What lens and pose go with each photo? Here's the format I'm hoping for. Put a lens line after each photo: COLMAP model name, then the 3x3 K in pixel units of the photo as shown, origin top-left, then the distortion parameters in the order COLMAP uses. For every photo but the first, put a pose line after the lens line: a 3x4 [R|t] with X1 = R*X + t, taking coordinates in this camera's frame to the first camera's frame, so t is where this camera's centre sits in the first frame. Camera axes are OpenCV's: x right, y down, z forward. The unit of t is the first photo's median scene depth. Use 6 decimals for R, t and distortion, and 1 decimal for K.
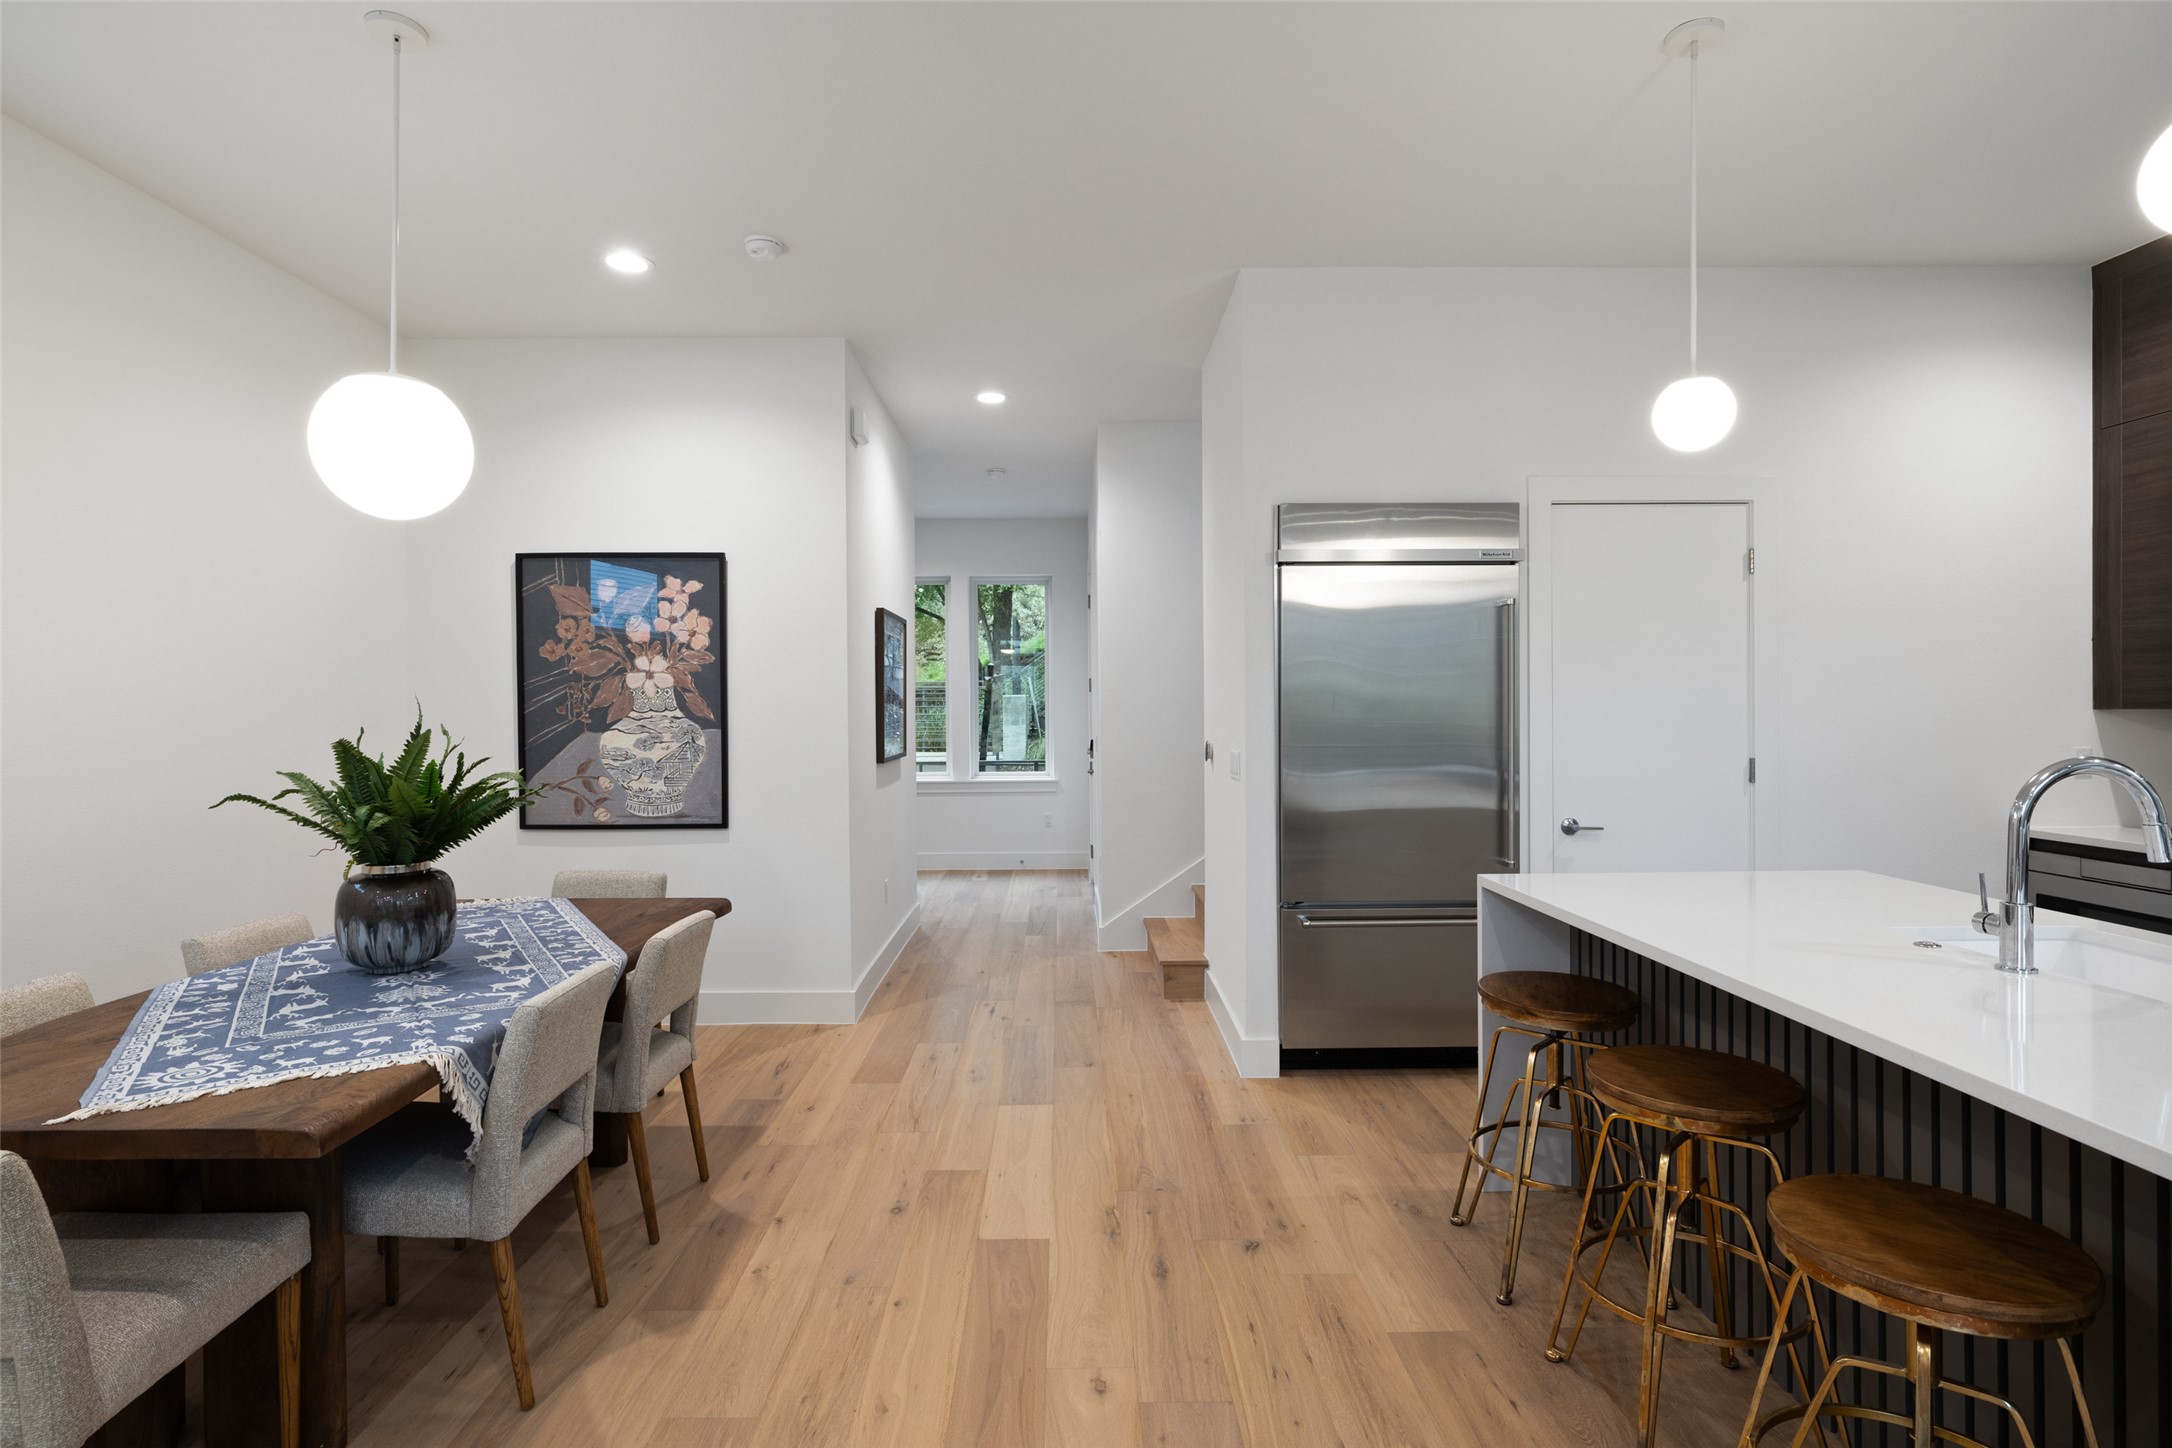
lens RADIAL K [[1074.0, 0, 1074.4], [0, 1074.0, 718.7], [0, 0, 1]] dist [-0.001777, -0.000198]
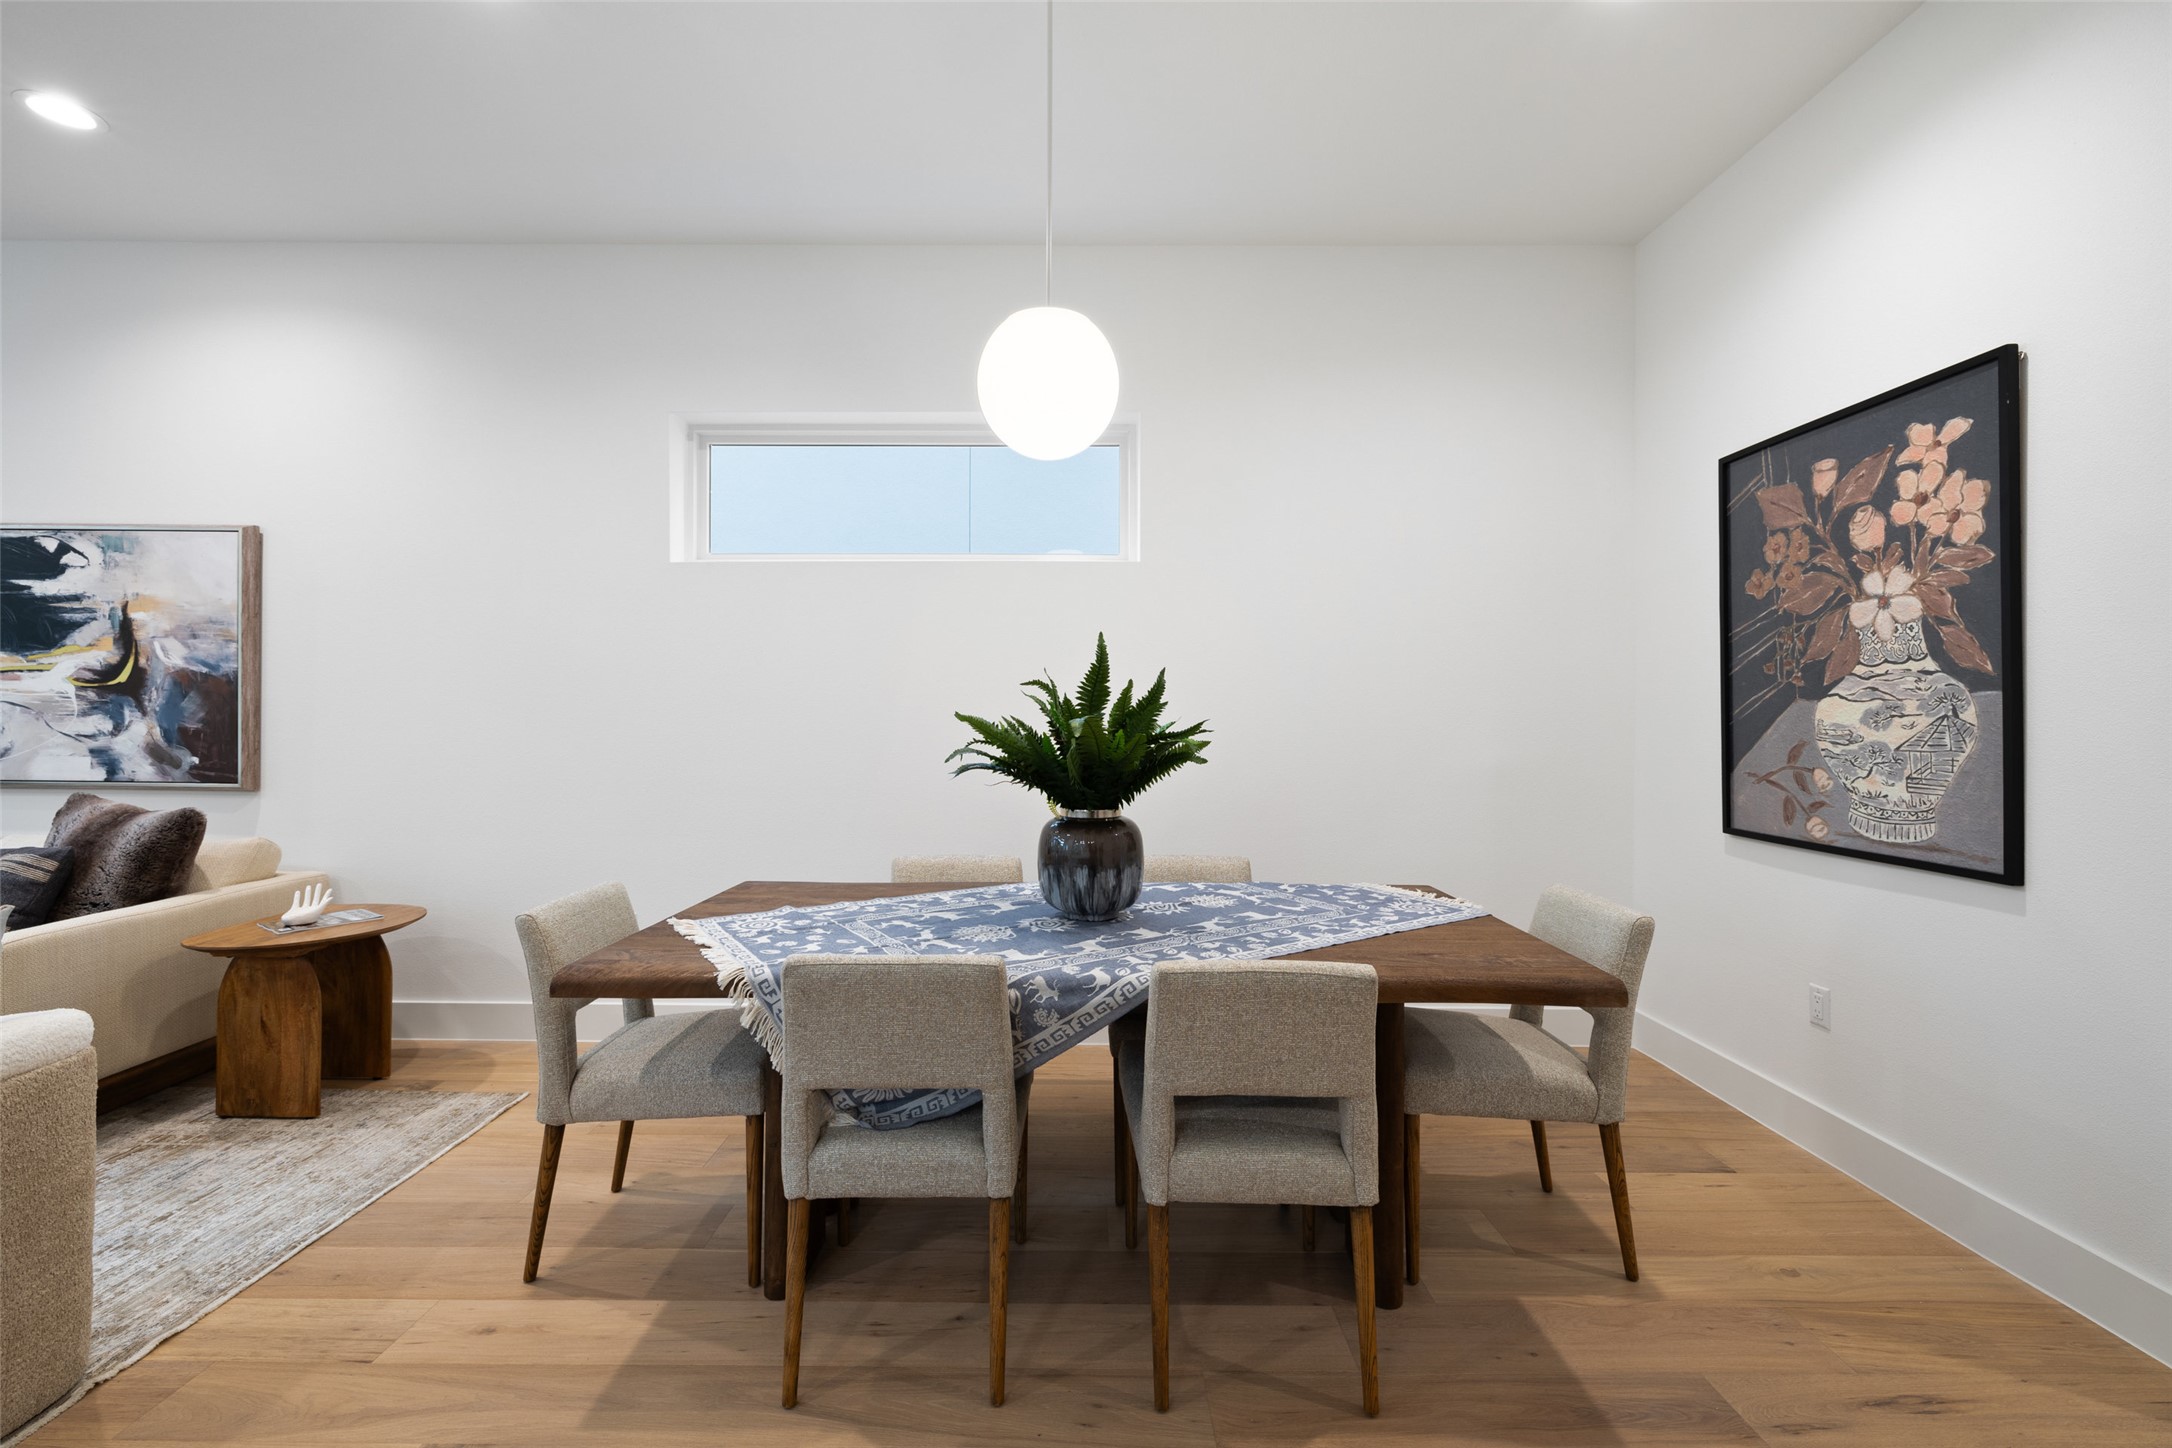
lens RADIAL K [[903.5, 0, 1072.8], [0, 903.5, 714.4], [0, 0, 1]] dist [0.000202, 0.000133]
pose [[-0.014009, 0.003189, -0.999897, 0.109187], [-0.015478, 0.999874, 0.003405, 0.026532], [0.999782, 0.015524, -0.013958, 0.561086]]
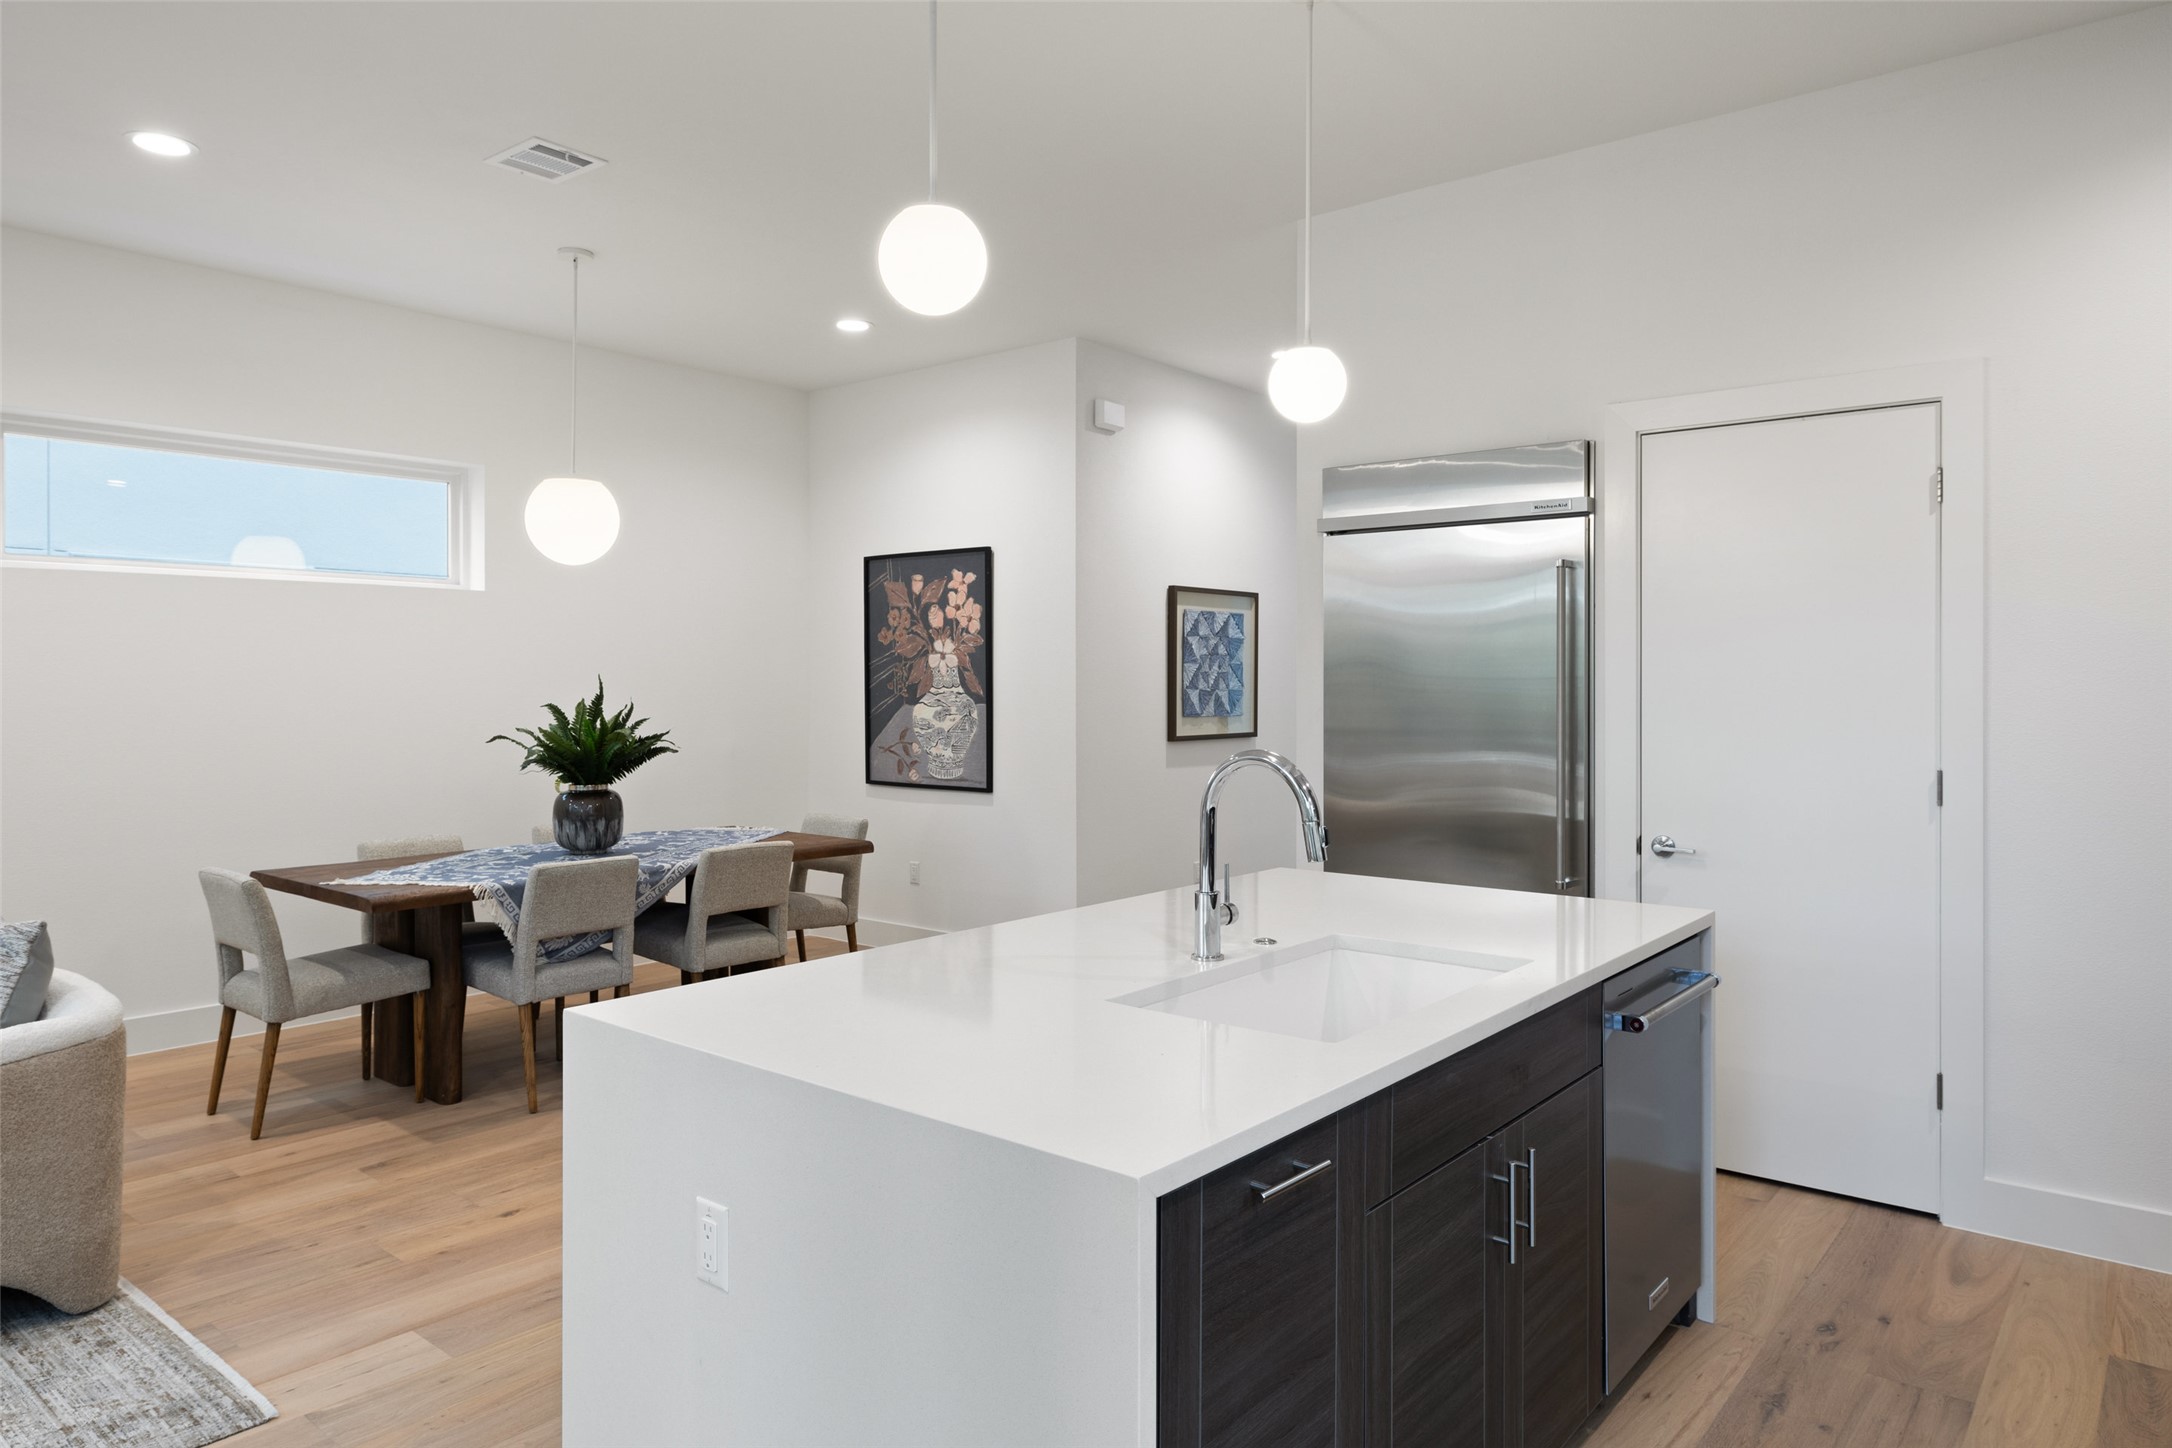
lens RADIAL K [[1365.3, 0, 1077.2], [0, 1365.3, 687.8], [0, 0, 1]] dist [-0.003428, 0.002797]
pose [[0.763813, 0.009156, -0.645373, 0.661851], [-0.013531, 0.999907, -0.001829, -0.005783], [0.645296, 0.010129, 0.763865, -0.026749]]
